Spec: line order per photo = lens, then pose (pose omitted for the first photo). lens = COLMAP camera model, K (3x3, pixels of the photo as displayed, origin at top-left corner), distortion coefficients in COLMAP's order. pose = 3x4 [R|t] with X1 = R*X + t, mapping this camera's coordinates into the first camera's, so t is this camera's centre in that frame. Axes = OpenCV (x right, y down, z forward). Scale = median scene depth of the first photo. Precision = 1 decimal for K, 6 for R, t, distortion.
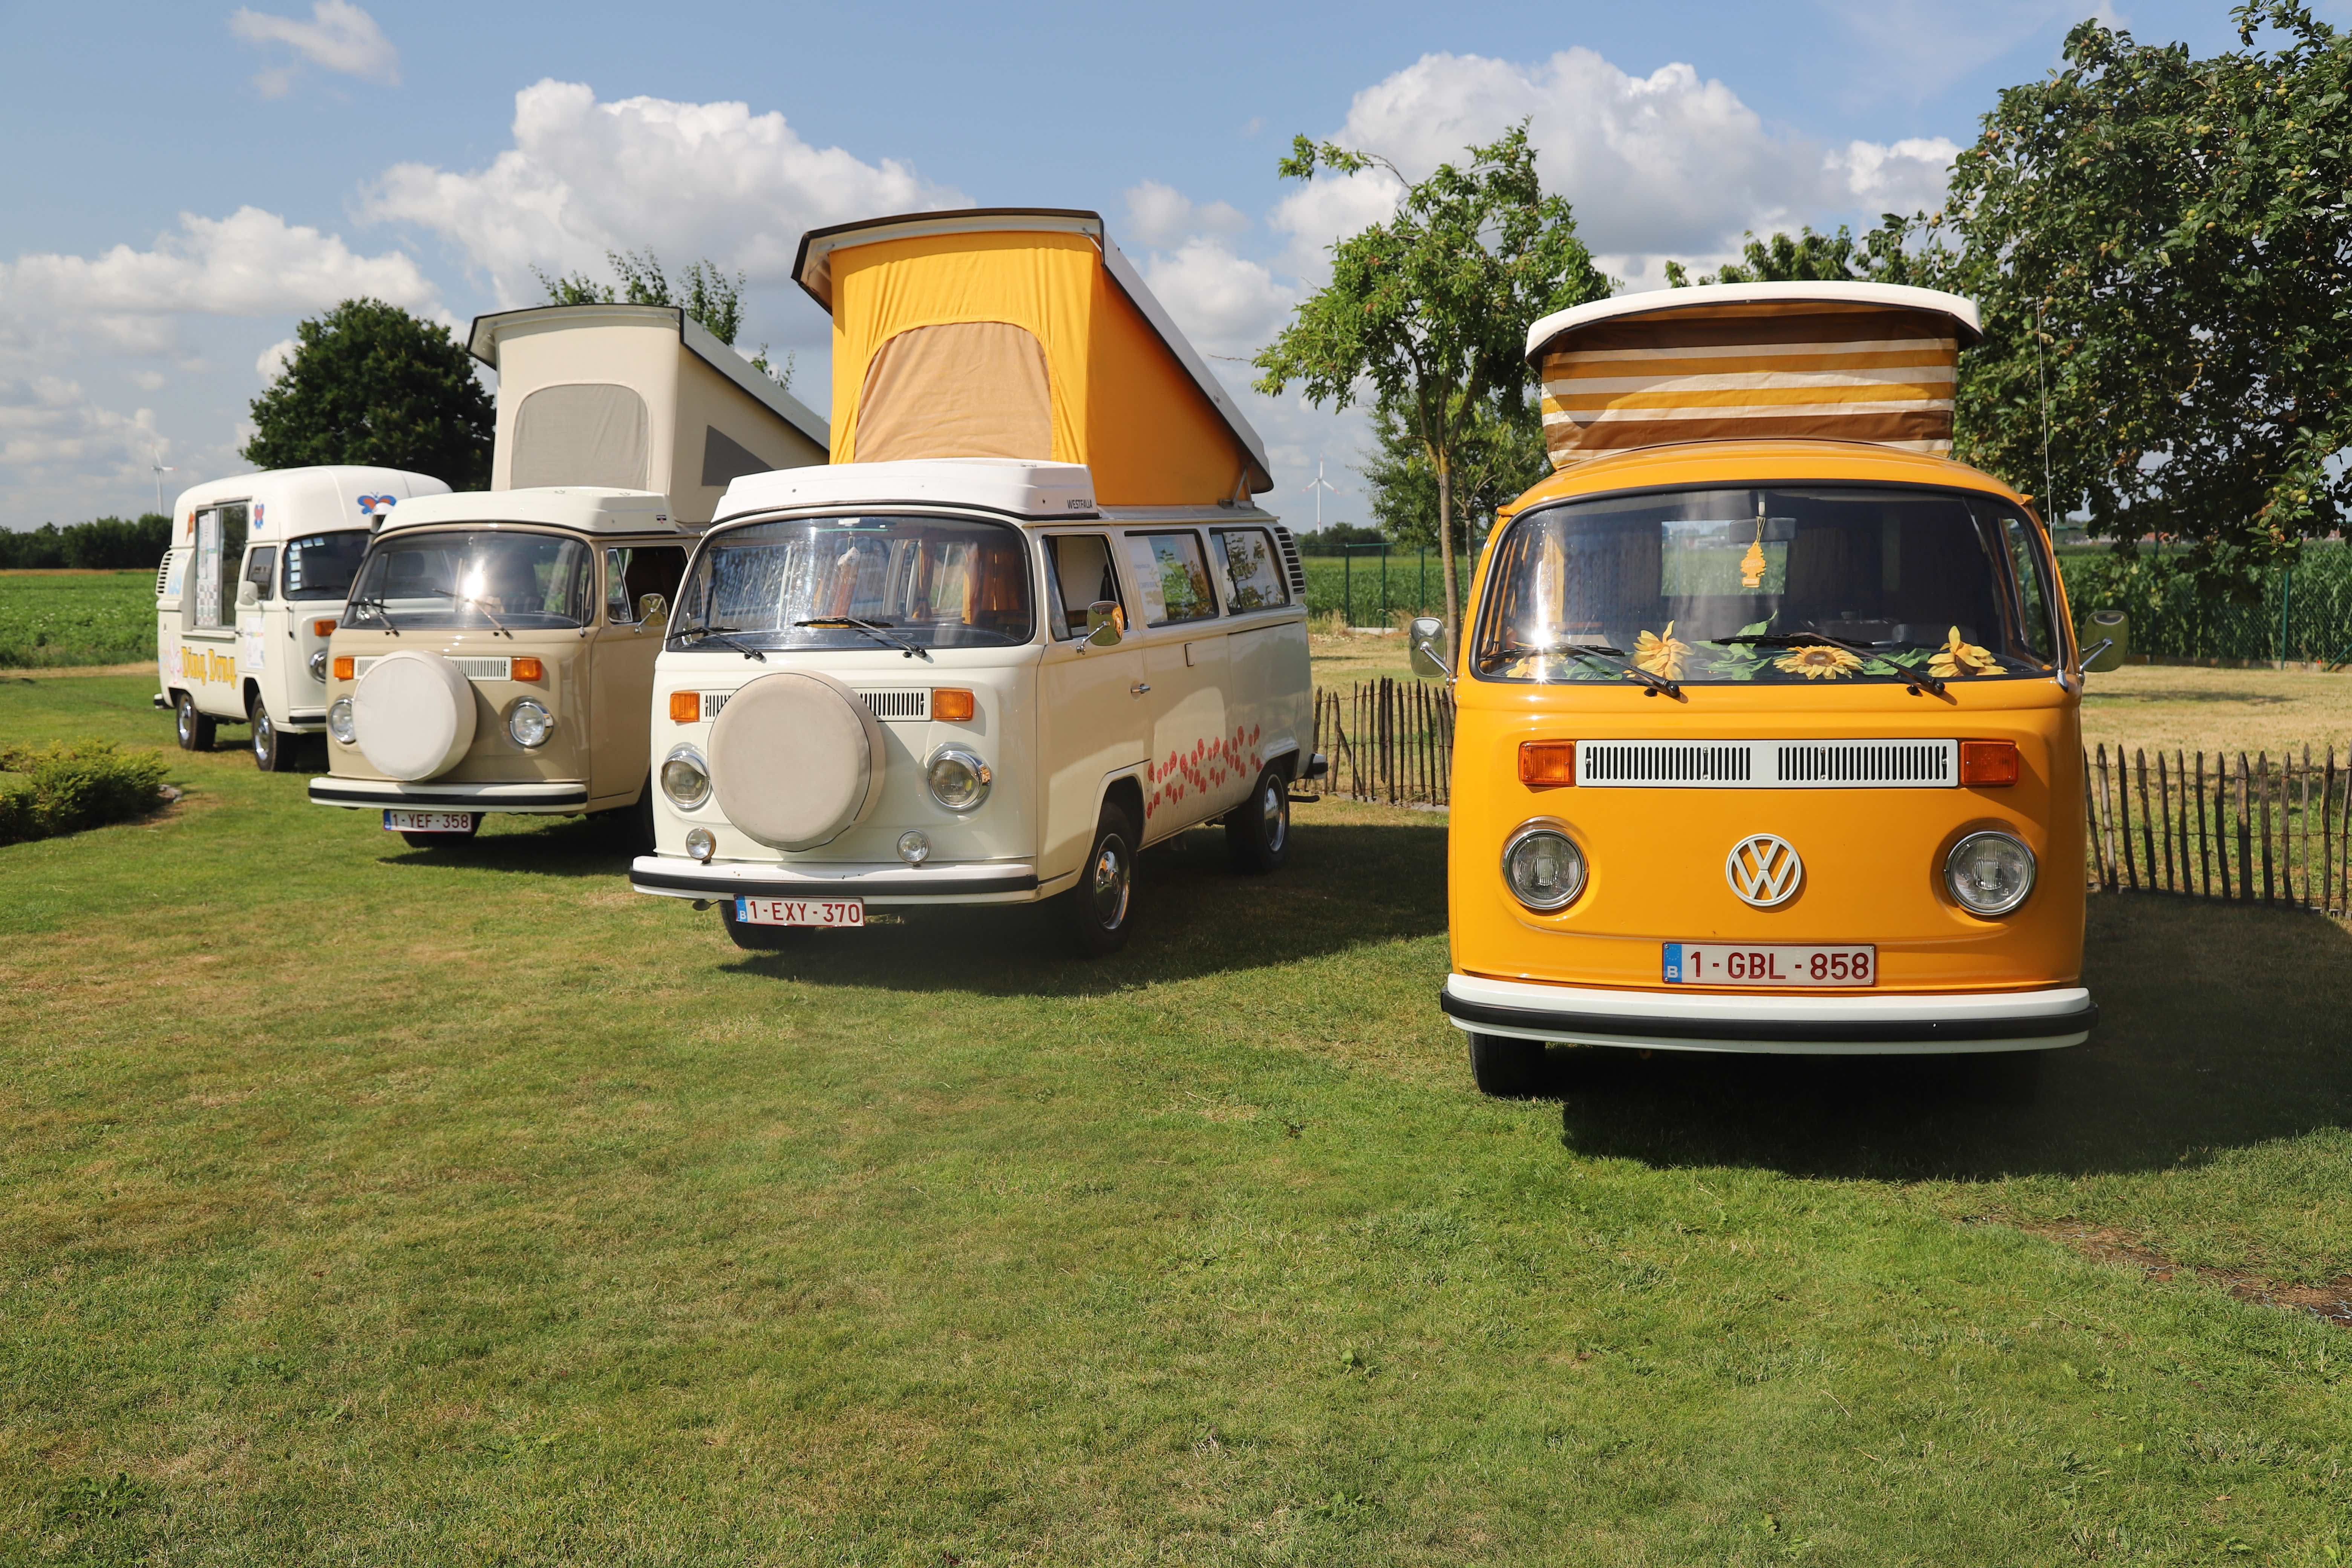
lens RADIAL K [[2387.4, 0, 1181.3], [0, 2387.4, 773.0], [0, 0, 1]] dist [0.027986, 0.000000]
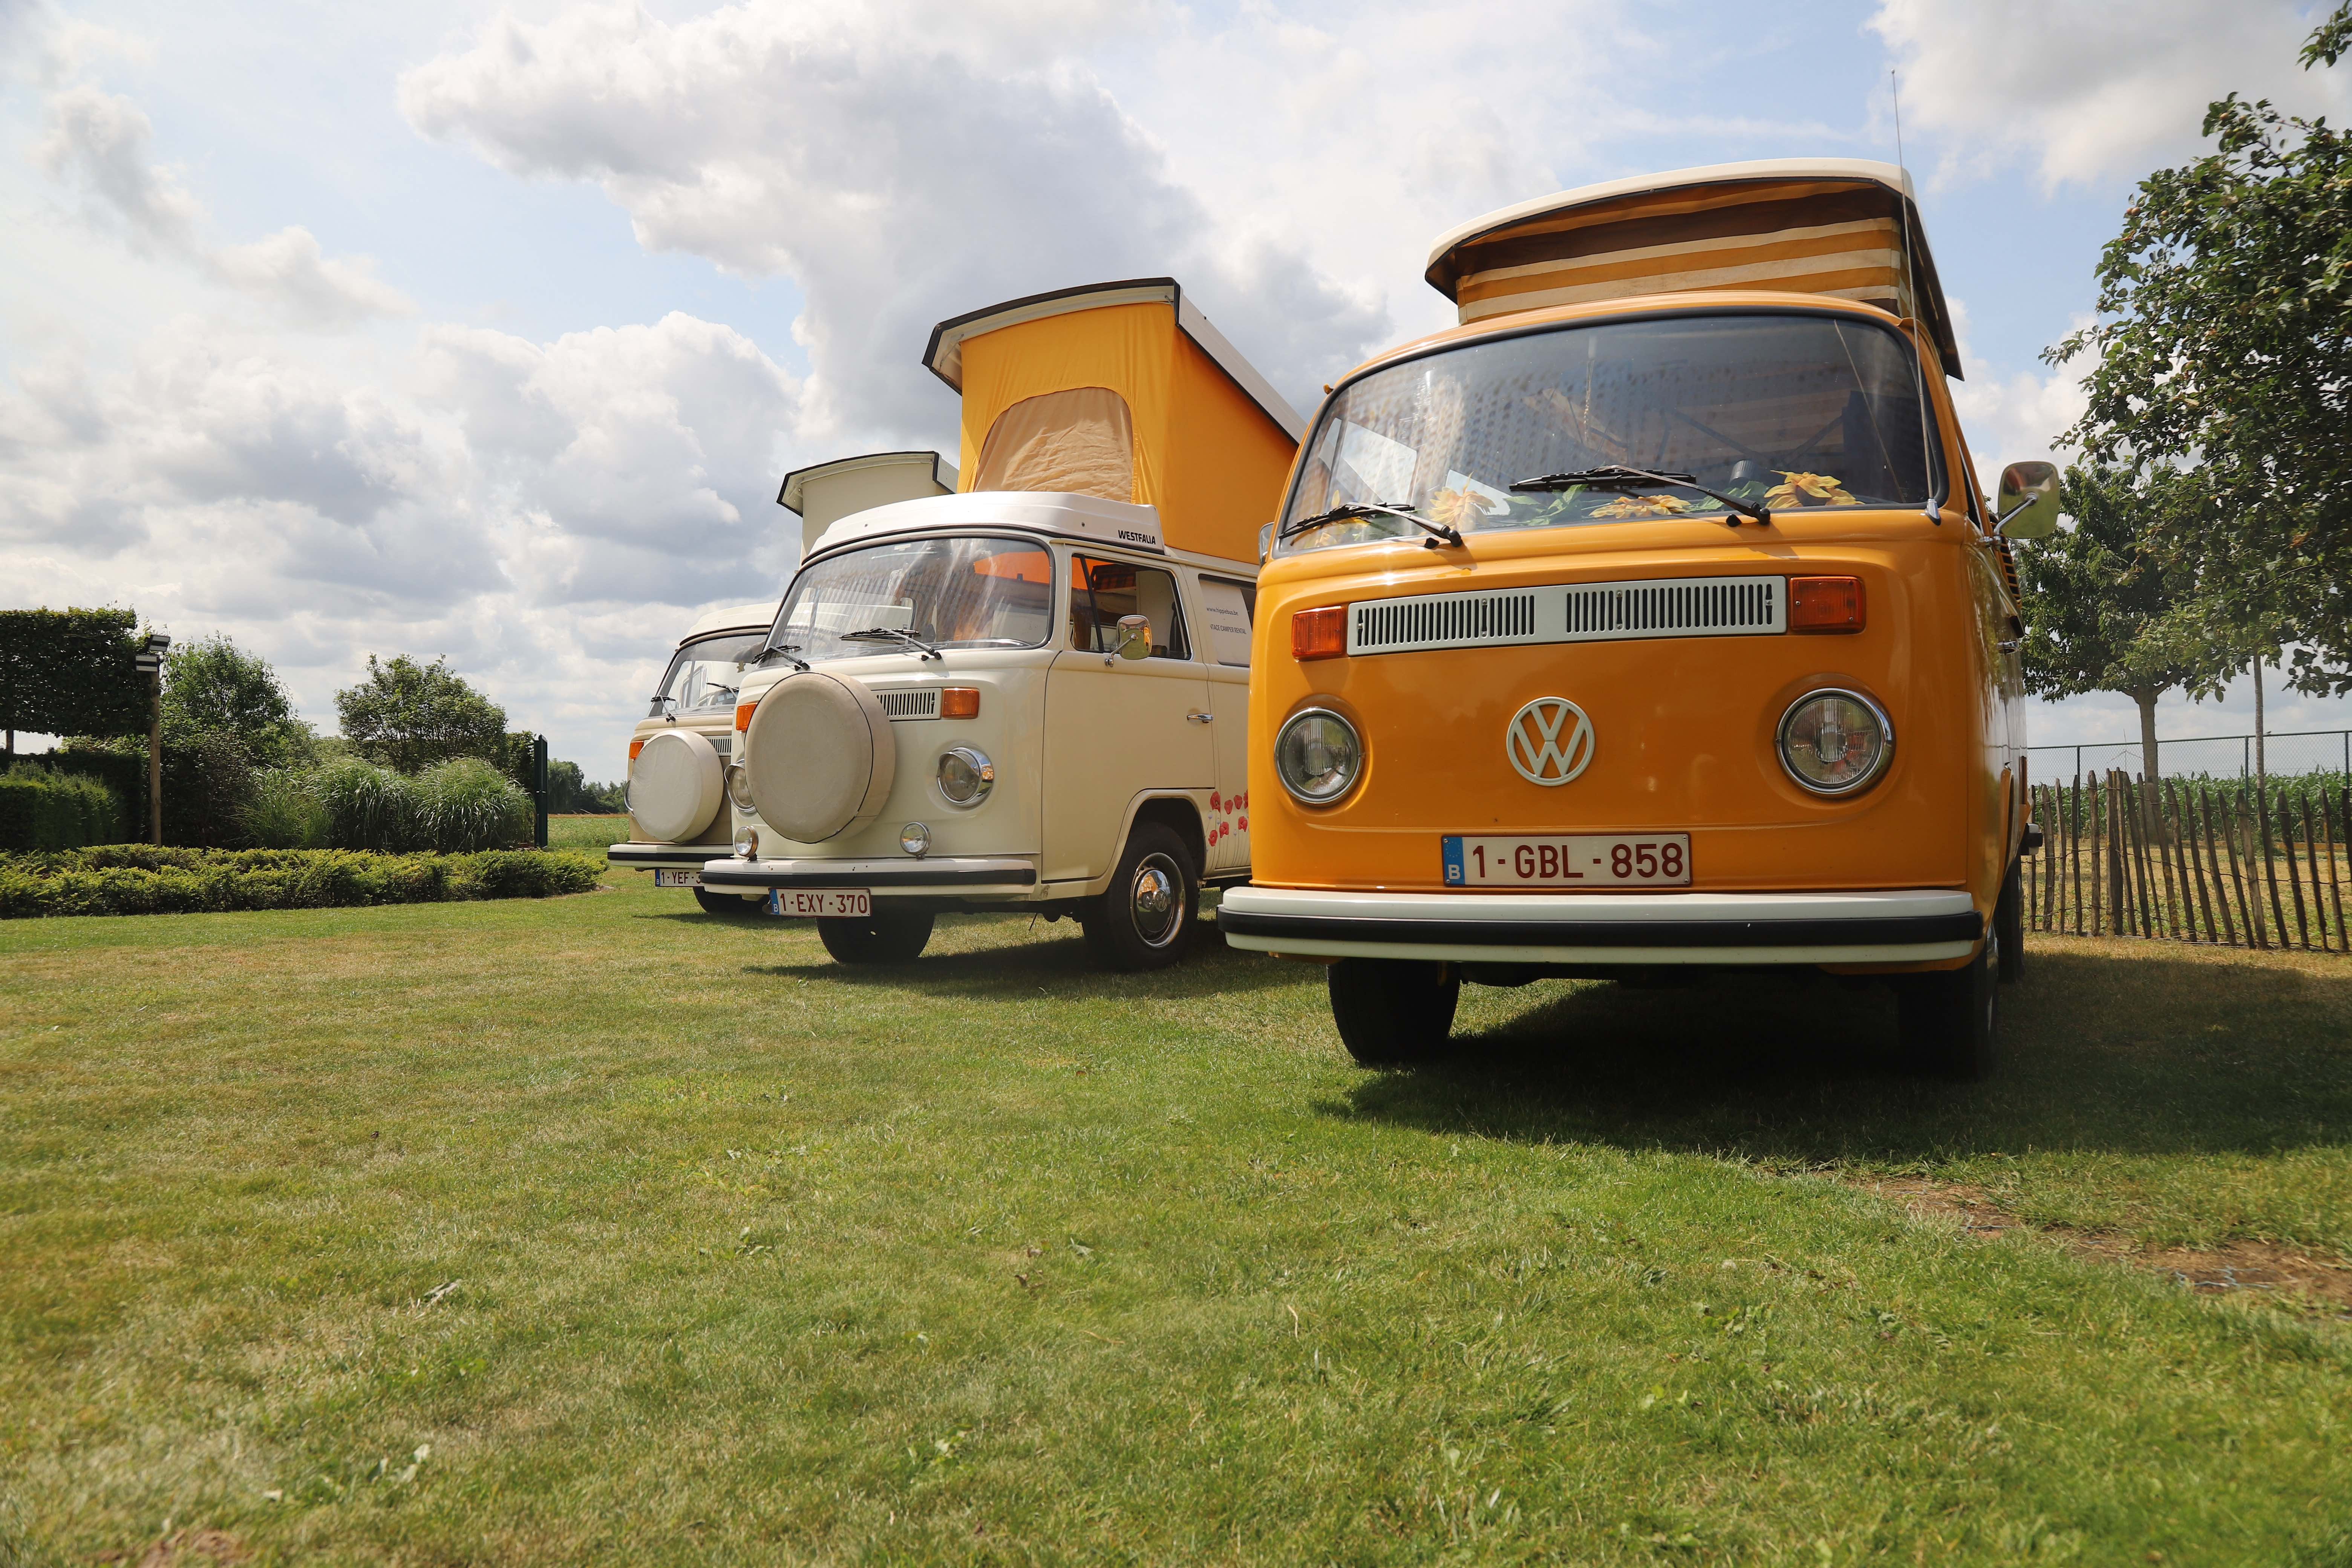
lens RADIAL K [[1898.0, 0, 1172.5], [0, 1898.0, 793.7], [0, 0, 1]] dist [-0.013183, 0.005449]
pose [[0.973529, 0.004527, -0.228519, 0.263716], [-0.026108, 0.995463, -0.091503, 0.120646], [0.227068, 0.095047, 0.969230, 0.333461]]
